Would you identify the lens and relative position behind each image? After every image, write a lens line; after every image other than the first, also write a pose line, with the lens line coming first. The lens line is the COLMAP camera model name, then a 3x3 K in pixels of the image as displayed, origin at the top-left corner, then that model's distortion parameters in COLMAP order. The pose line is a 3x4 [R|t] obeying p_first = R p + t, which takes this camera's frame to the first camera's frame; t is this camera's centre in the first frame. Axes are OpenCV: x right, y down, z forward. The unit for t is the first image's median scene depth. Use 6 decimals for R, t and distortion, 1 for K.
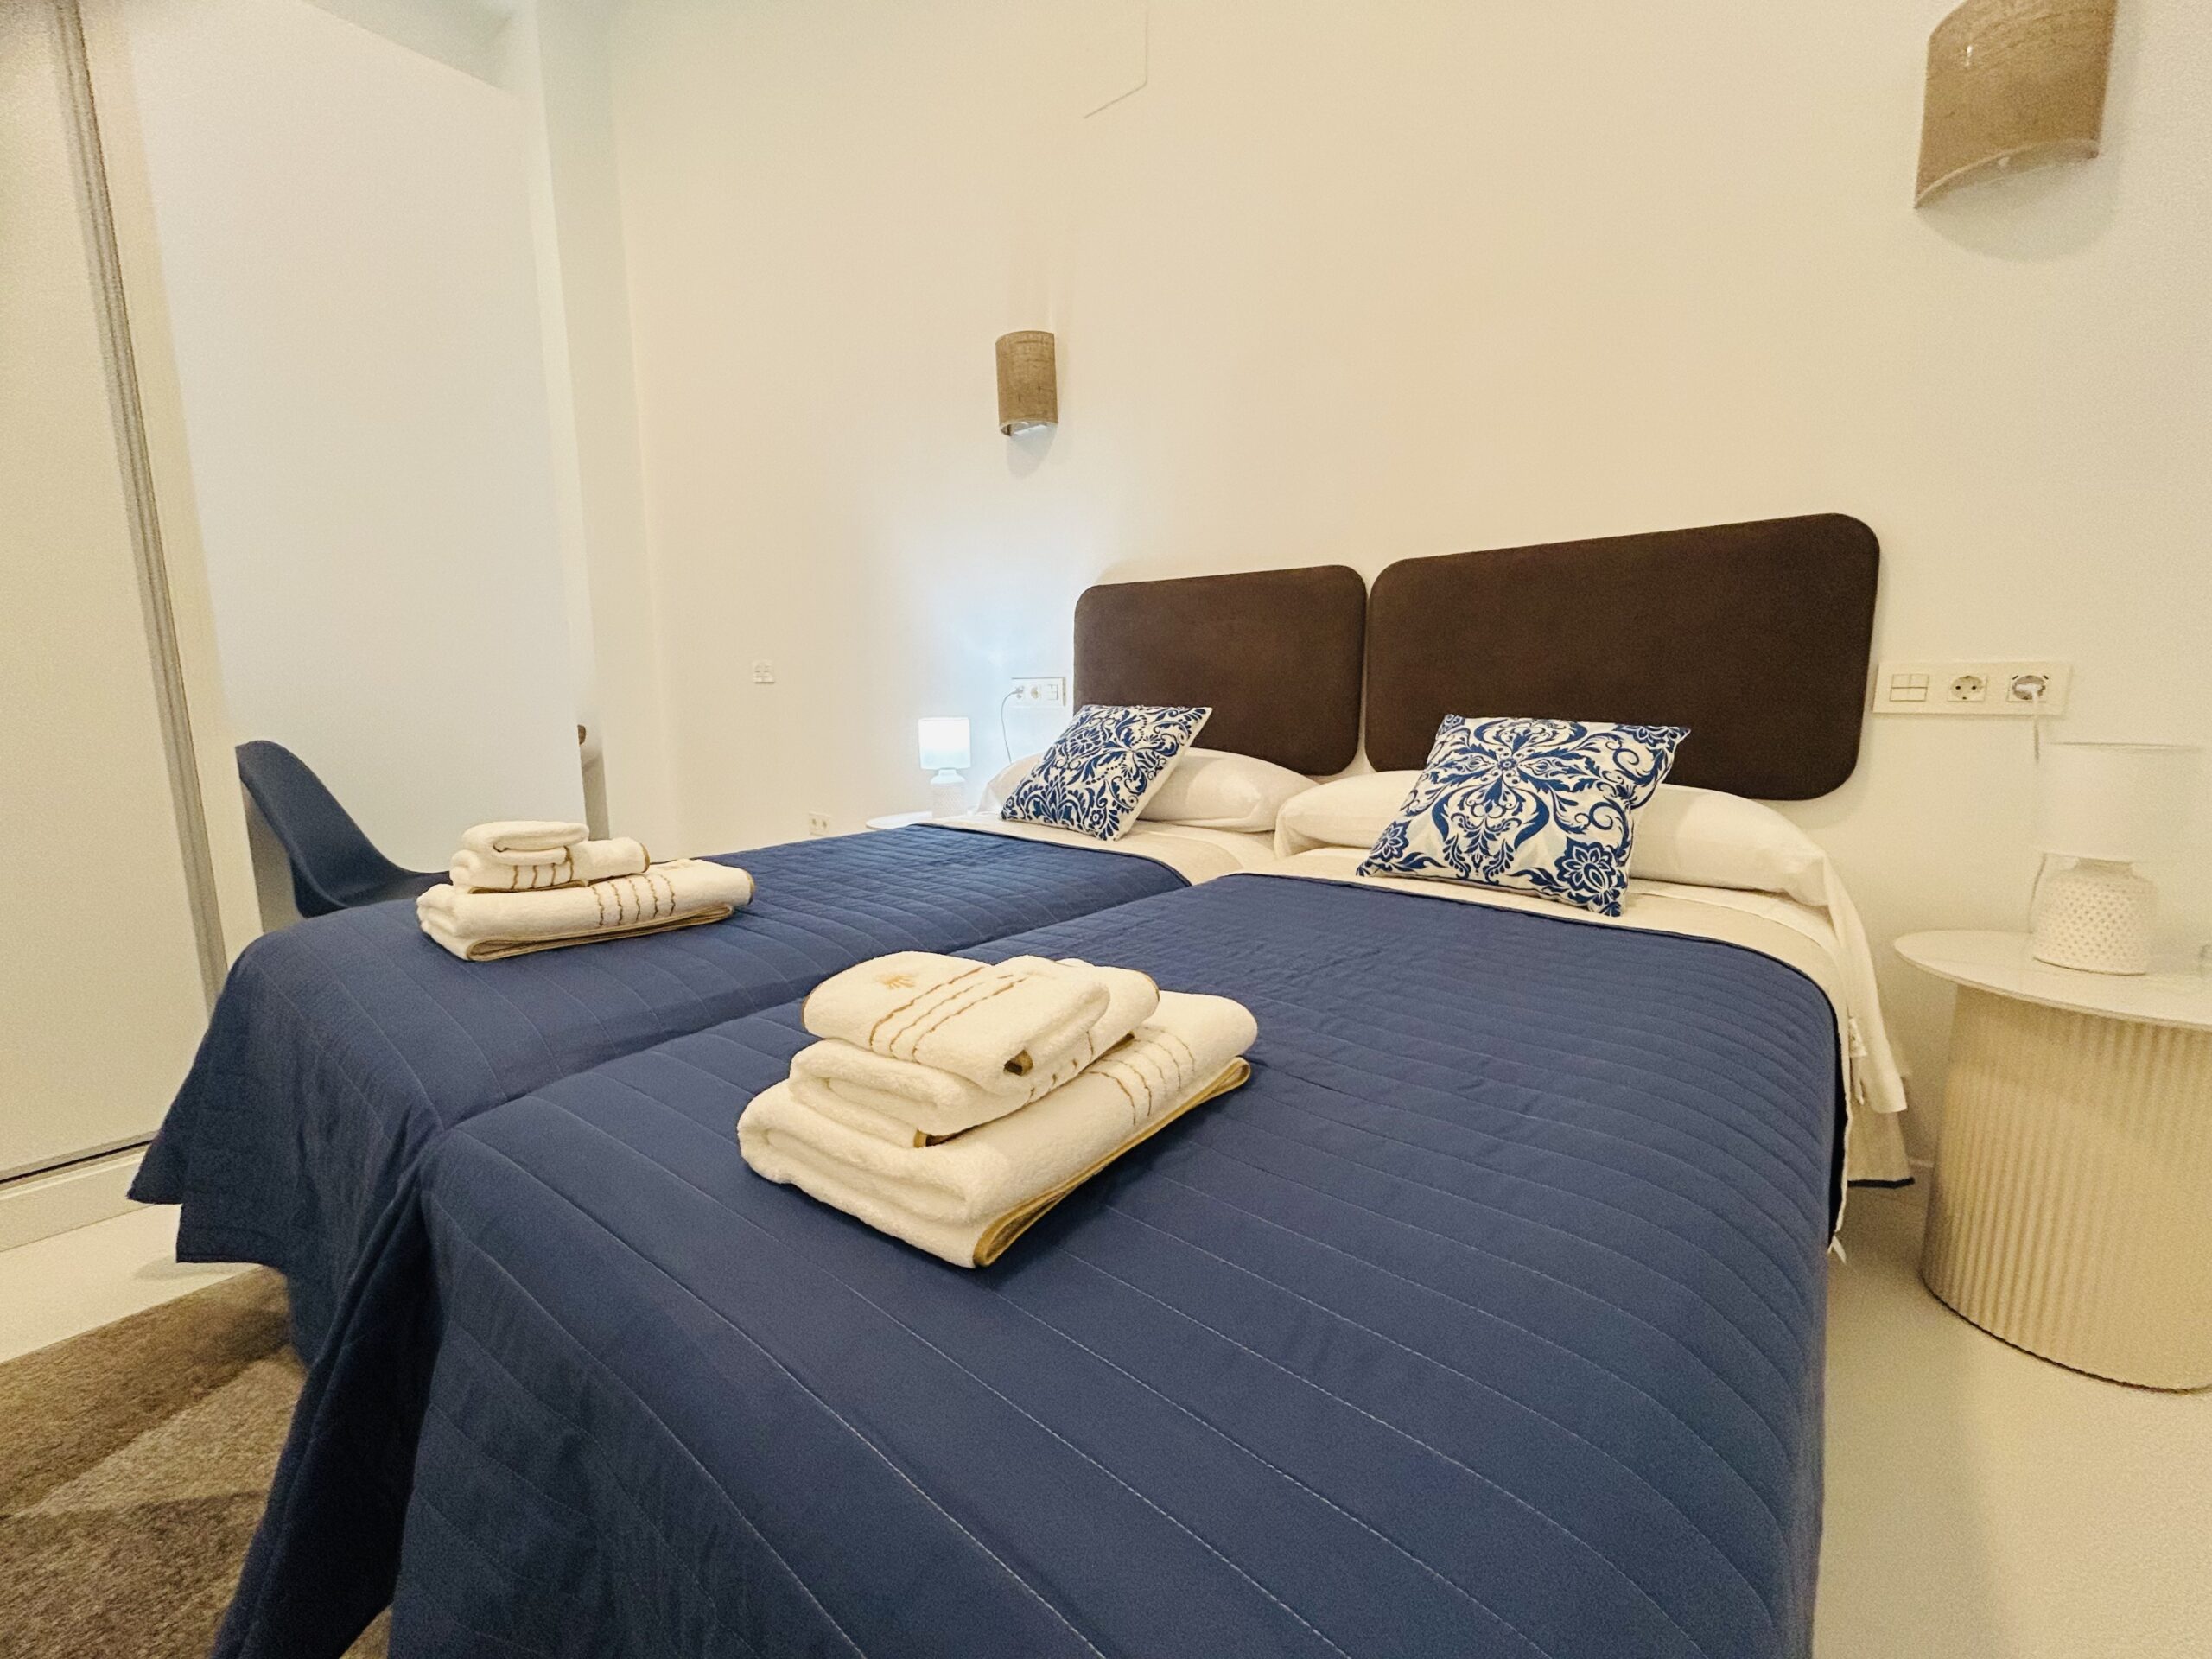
lens RADIAL K [[893.0, 0, 1105.4], [0, 893.0, 827.0], [0, 0, 1]] dist [-0.001781, 0.000132]
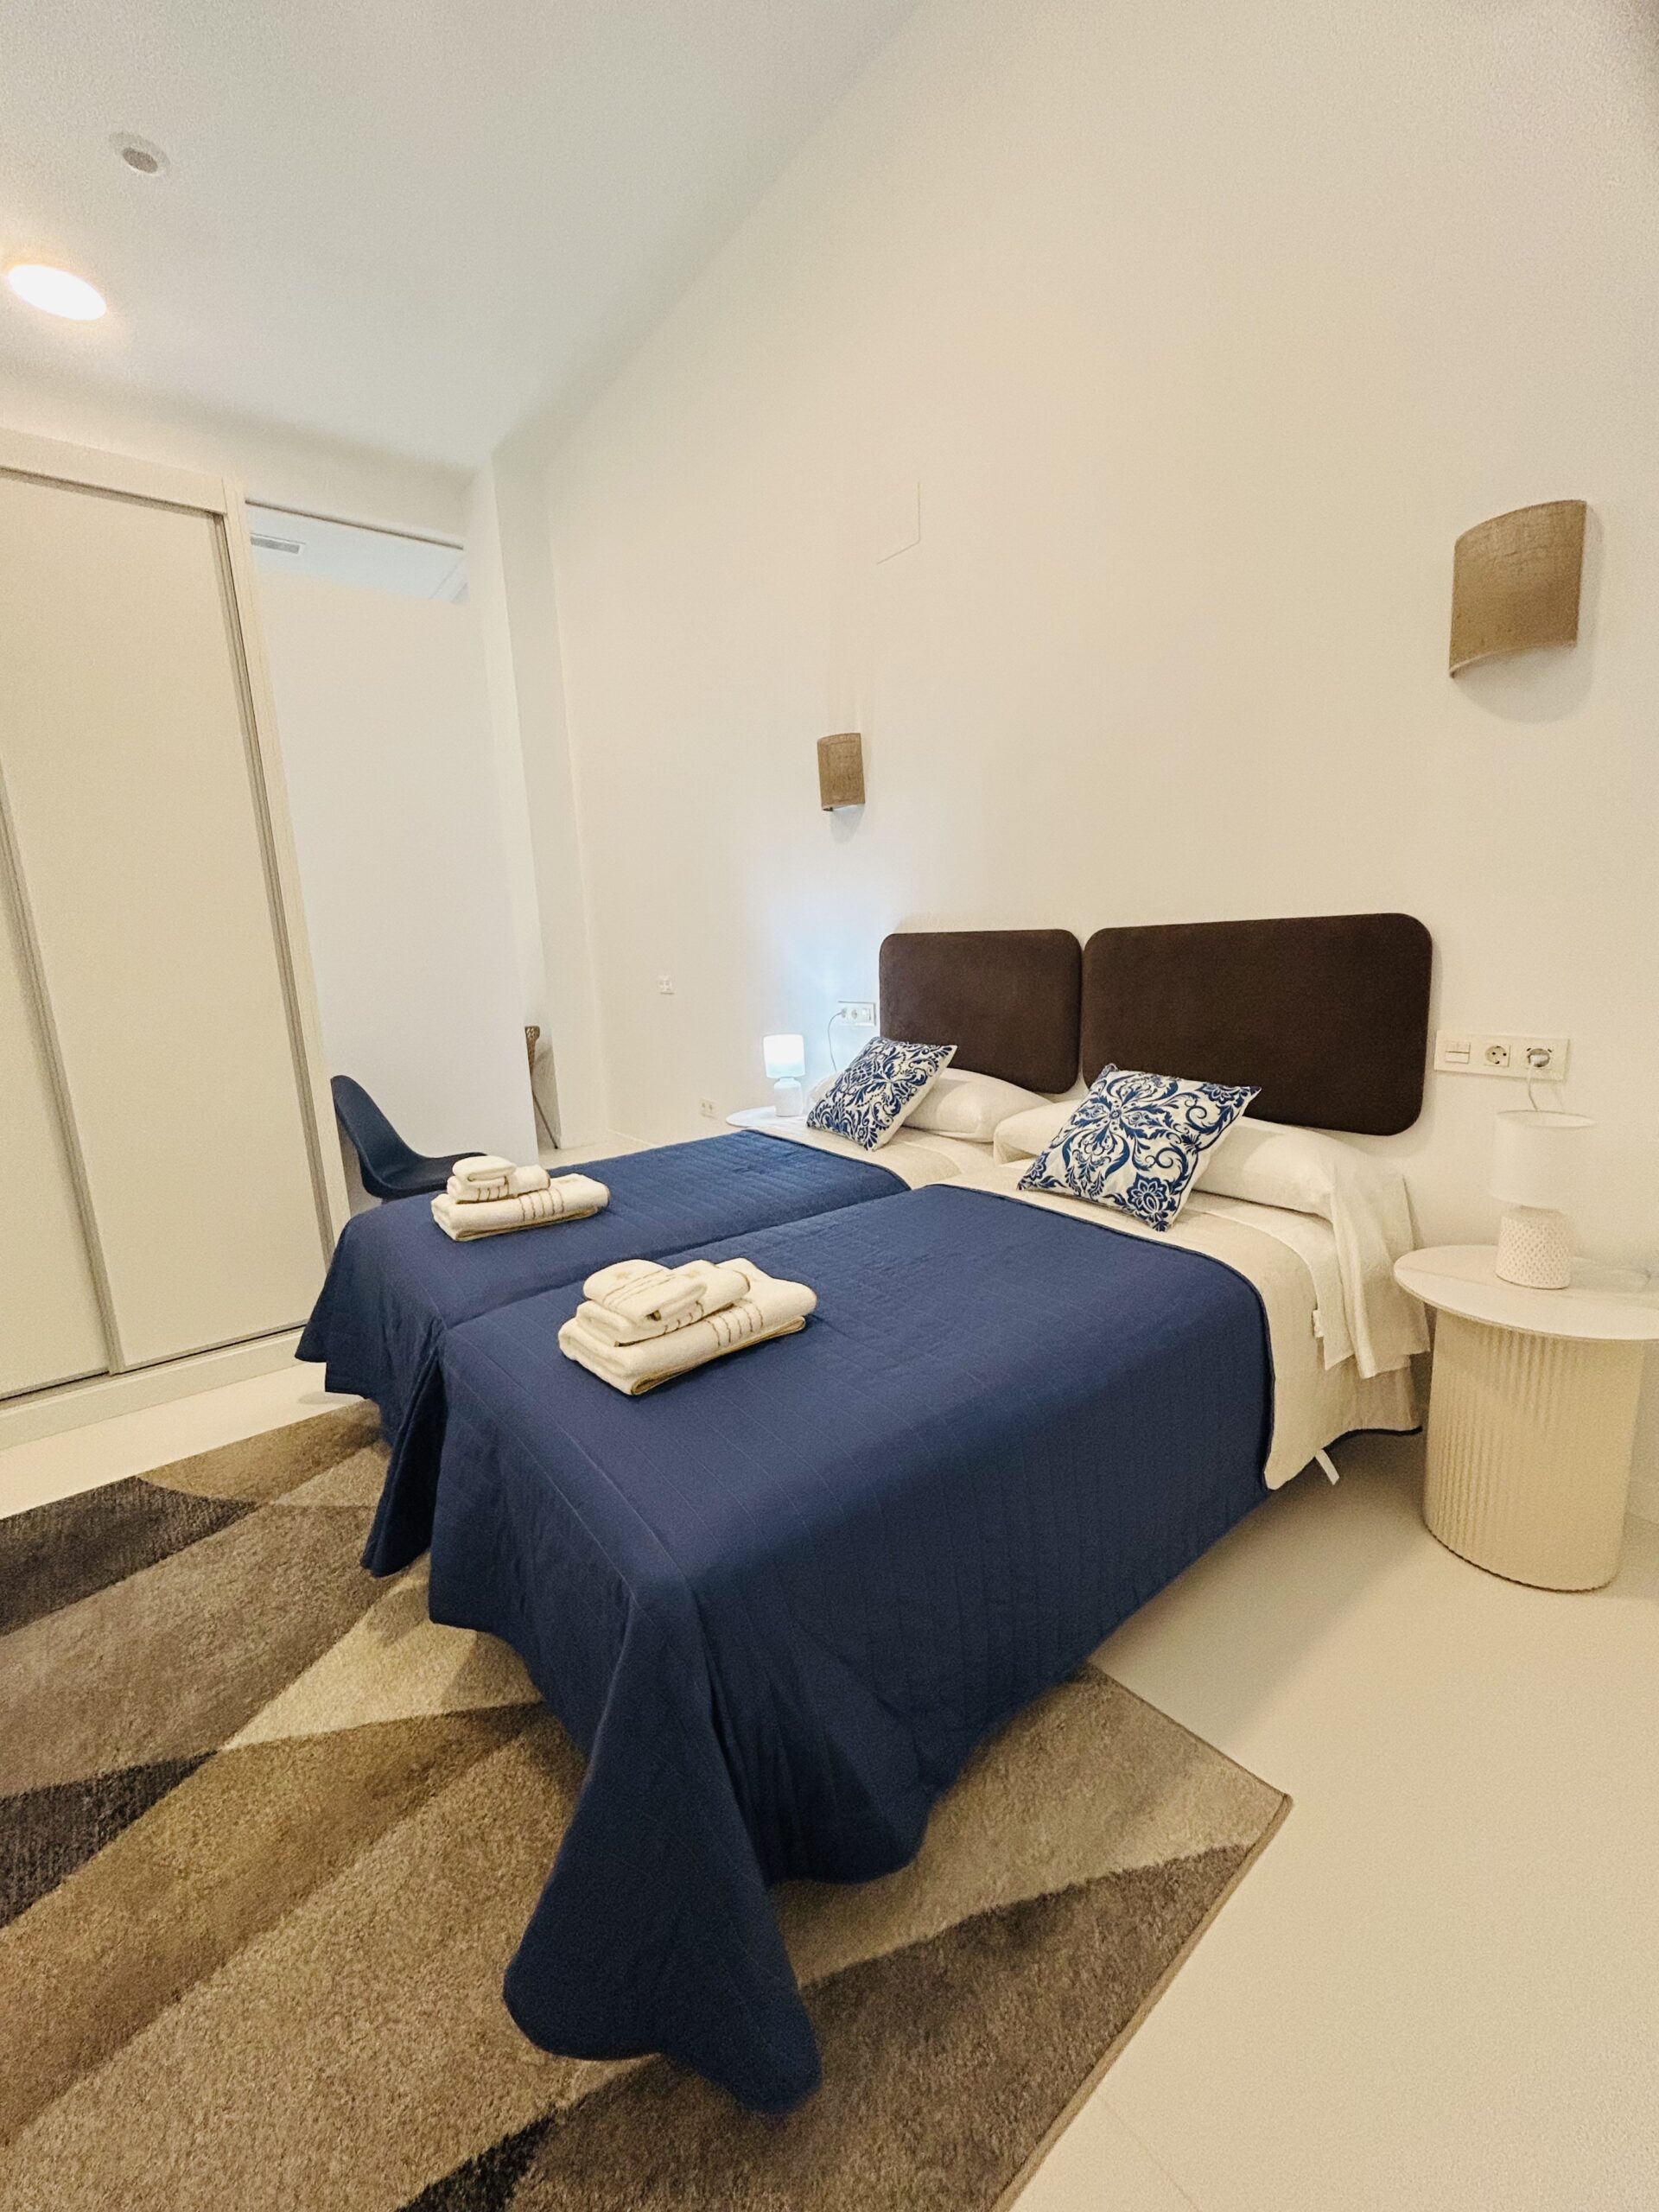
lens RADIAL K [[893.0, 0, 831.5], [0, 893.0, 1096.8], [0, 0, 1]] dist [-0.001781, 0.000132]
pose [[0.973376, -0.000225, -0.229214, 0.354904], [0.008467, 0.999352, 0.034973, -0.156692], [0.229058, -0.035983, 0.972748, -0.468587]]
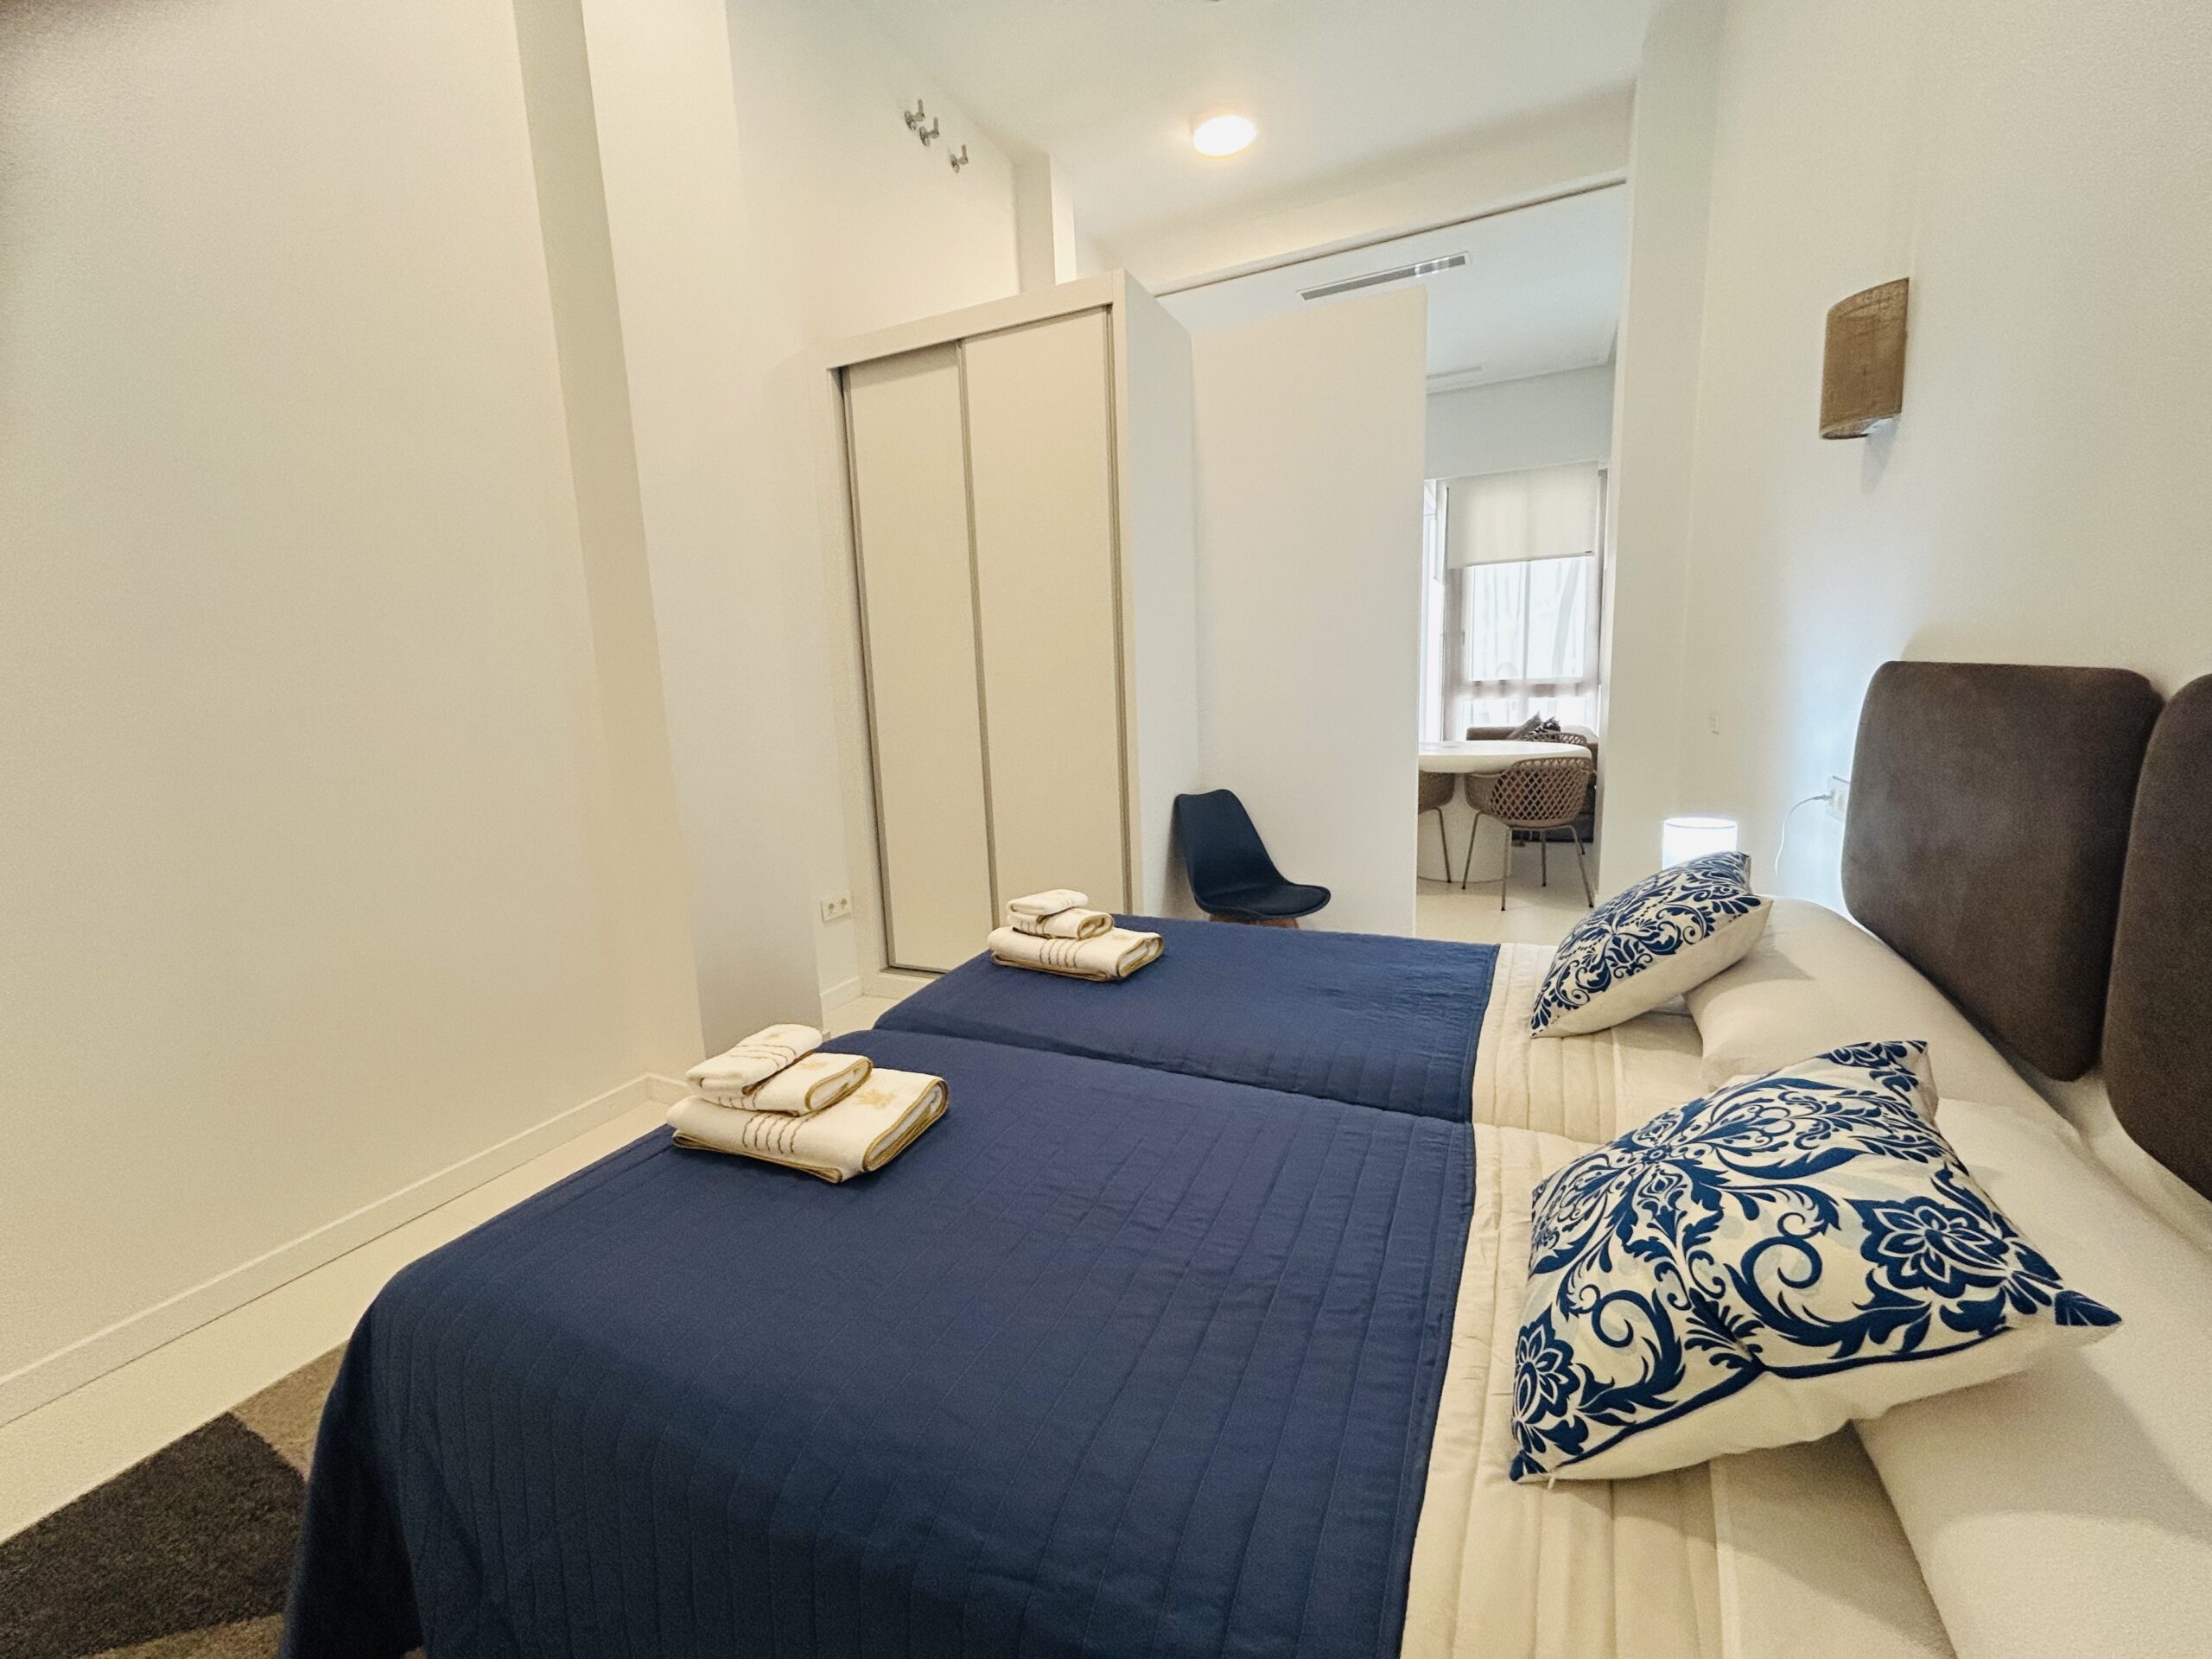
lens RADIAL K [[893.0, 0, 1103.5], [0, 893.0, 827.2], [0, 0, 1]] dist [-0.001781, 0.000132]
pose [[0.237705, 0.150439, -0.959617, 0.915039], [-0.103437, 0.986236, 0.128990, -0.323546], [0.965814, 0.068598, 0.249994, 0.534487]]
